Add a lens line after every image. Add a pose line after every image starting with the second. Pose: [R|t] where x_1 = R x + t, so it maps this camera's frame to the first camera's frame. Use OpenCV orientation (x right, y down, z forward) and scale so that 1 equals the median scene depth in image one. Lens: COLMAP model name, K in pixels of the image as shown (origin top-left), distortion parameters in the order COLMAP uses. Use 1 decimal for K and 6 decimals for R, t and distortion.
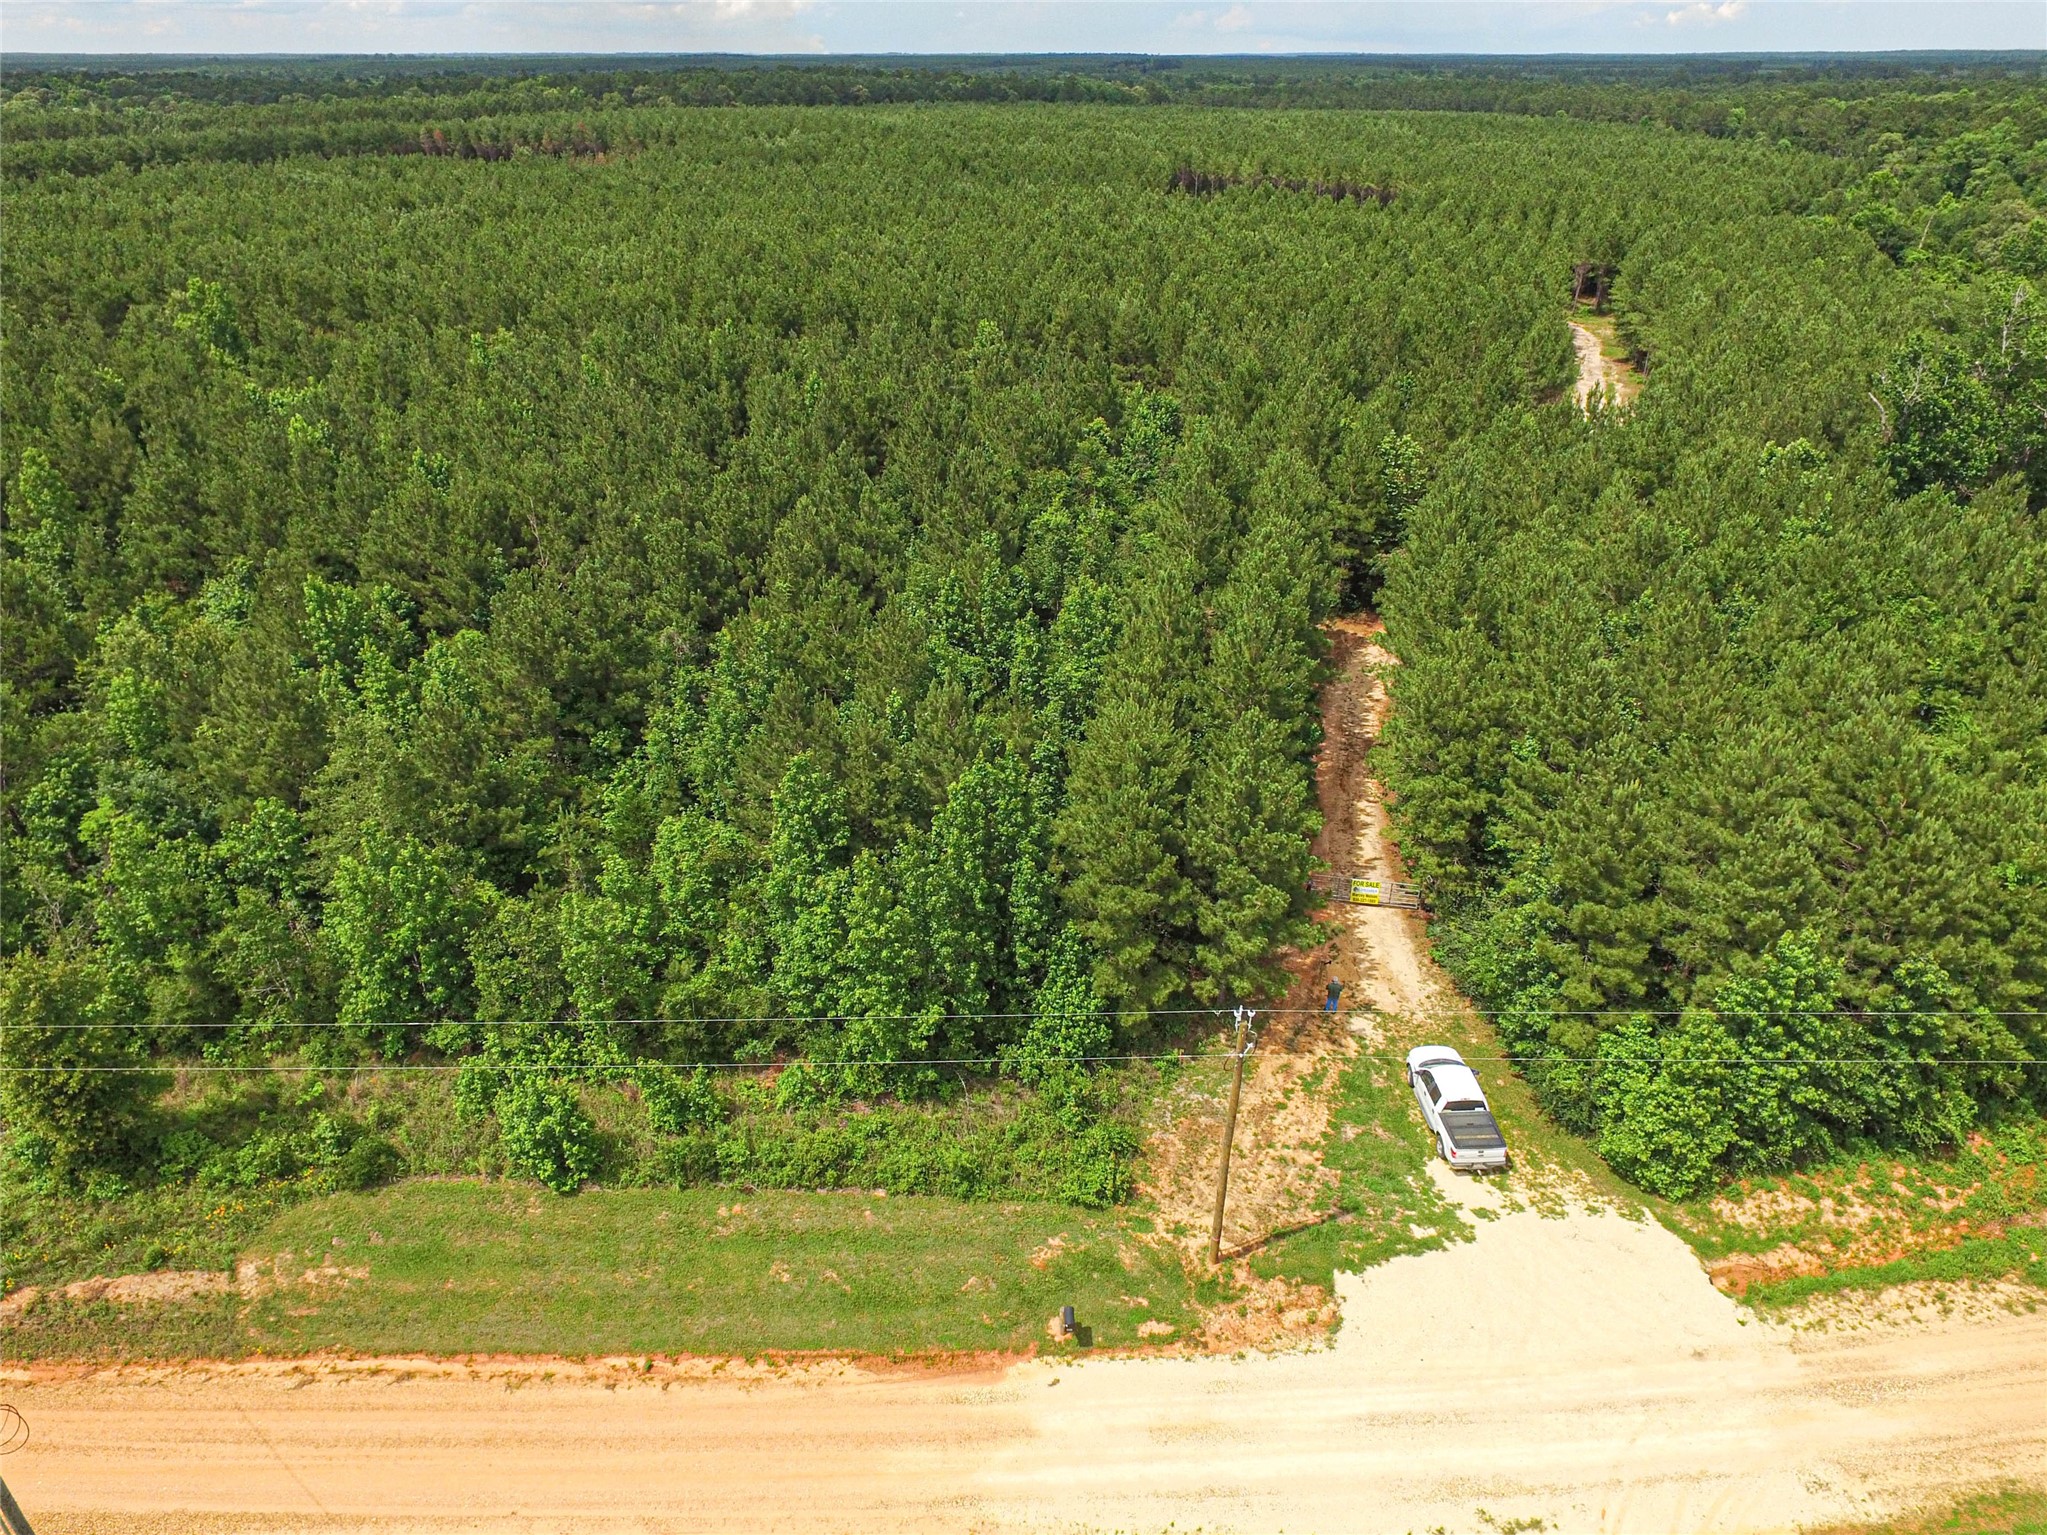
lens RADIAL K [[1206.9, 0, 1024.8], [0, 1206.9, 767.8], [0, 0, 1]] dist [-0.005328, 0.006553]
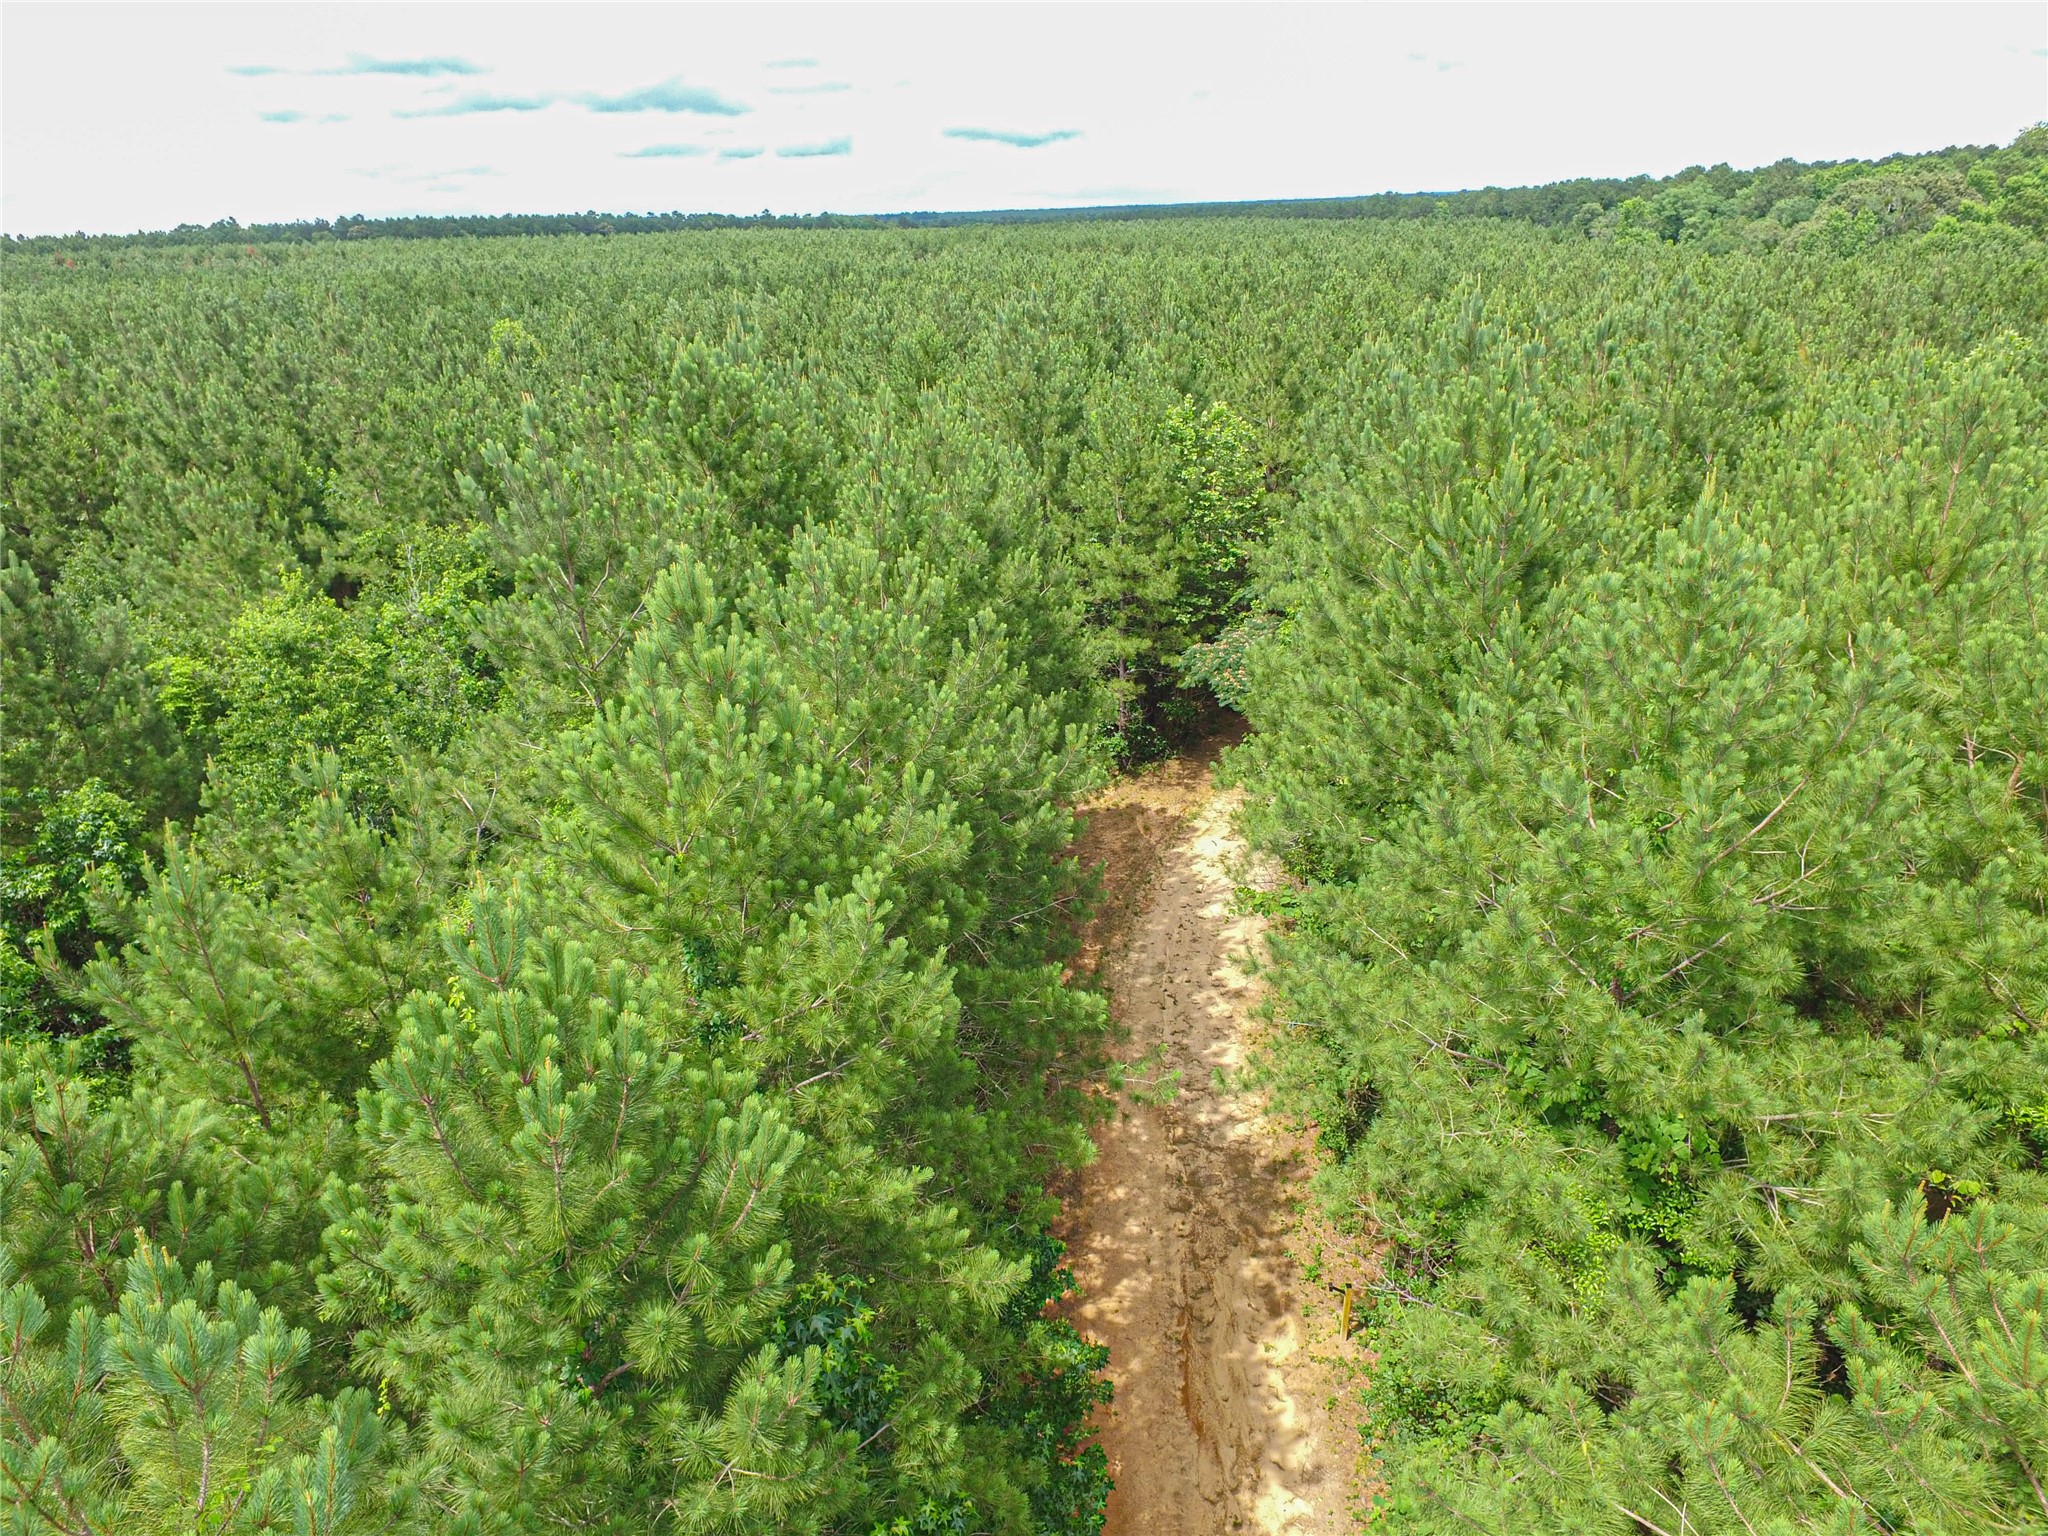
lens RADIAL K [[1207.5, 0, 1016.5], [0, 1207.5, 767.4], [0, 0, 1]] dist [-0.005328, 0.006553]
pose [[0.983884, -0.100274, 0.148046, 0.151510], [0.112592, 0.990630, -0.077294, -0.101147], [-0.138908, 0.092717, 0.985955, 0.549253]]
